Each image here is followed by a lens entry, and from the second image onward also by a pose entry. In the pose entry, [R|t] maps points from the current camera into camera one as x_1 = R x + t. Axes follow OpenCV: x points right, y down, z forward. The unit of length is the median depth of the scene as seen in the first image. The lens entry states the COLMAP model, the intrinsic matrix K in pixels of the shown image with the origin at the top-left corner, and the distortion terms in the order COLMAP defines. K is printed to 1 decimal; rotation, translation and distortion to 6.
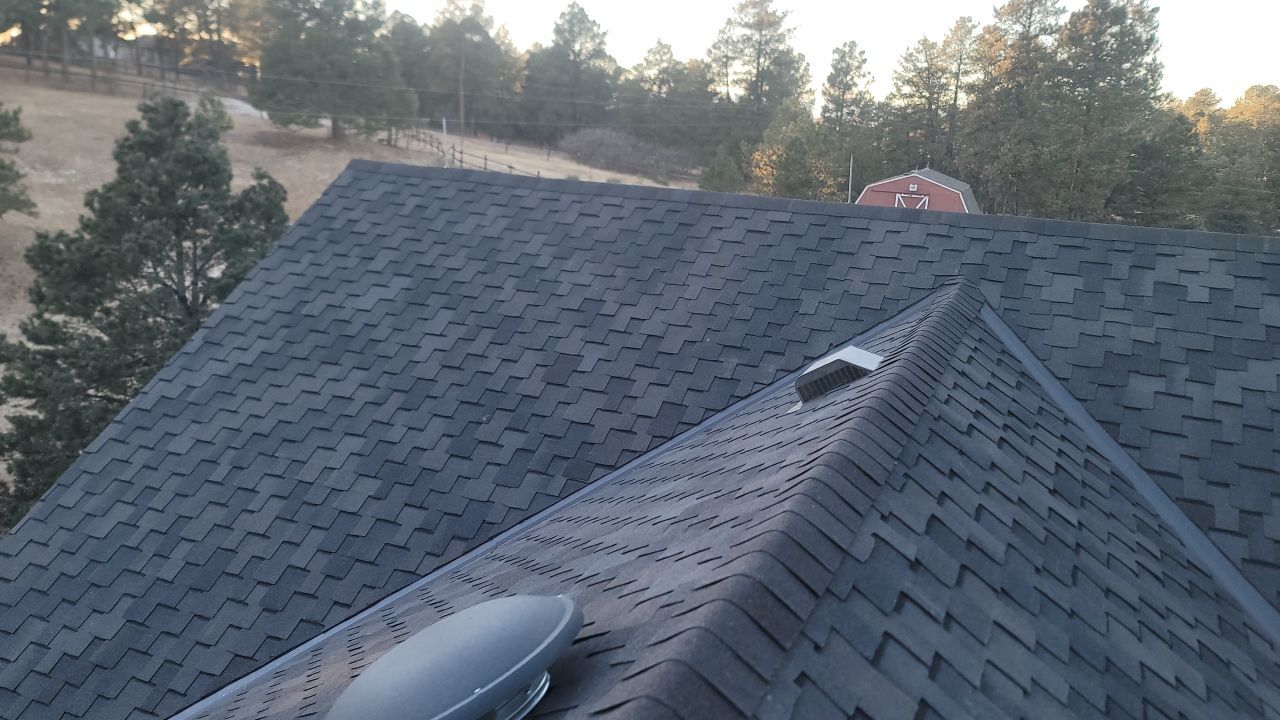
lens RADIAL K [[936.5, 0, 641.2], [0, 936.5, 379.4], [0, 0, 1]] dist [0.075677, -0.056945]
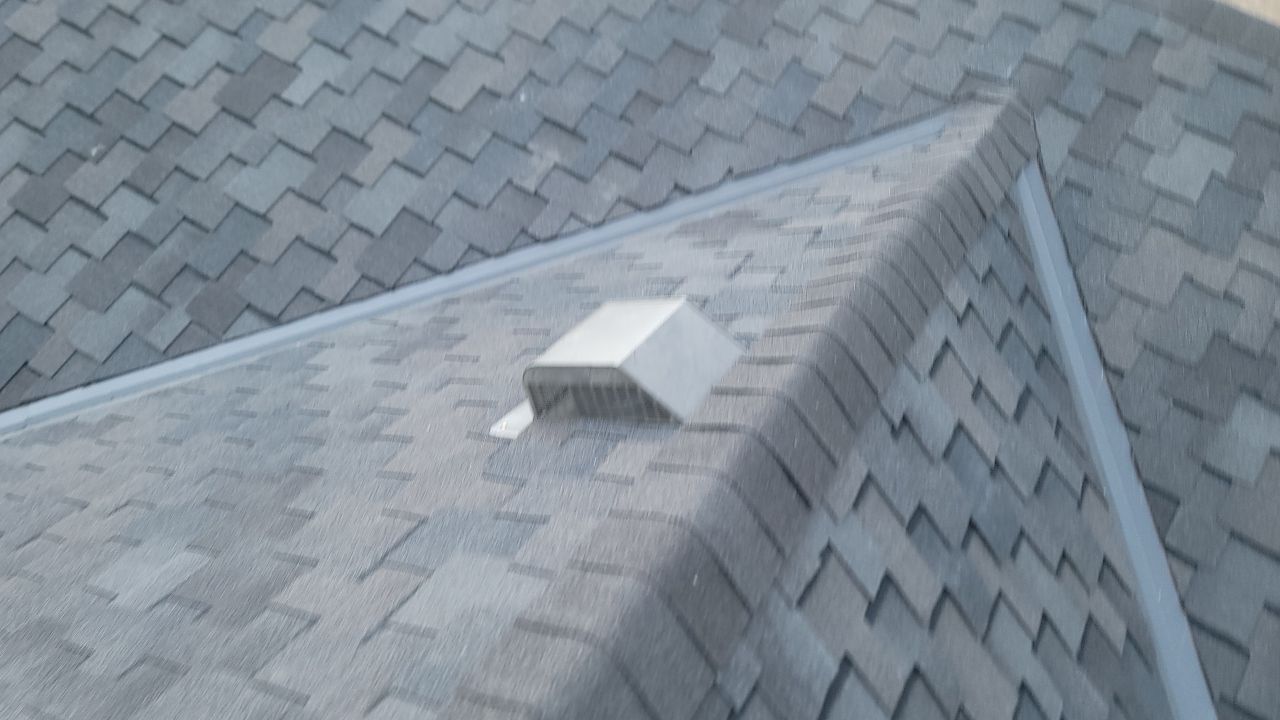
lens RADIAL K [[966.1, 0, 640.4], [0, 966.1, 358.8], [0, 0, 1]] dist [0.064989, -0.058772]
pose [[0.976673, 0.211191, 0.038842, 0.145075], [-0.209438, 0.896944, 0.389393, -0.136608], [0.047397, -0.388444, 0.920253, 0.425257]]
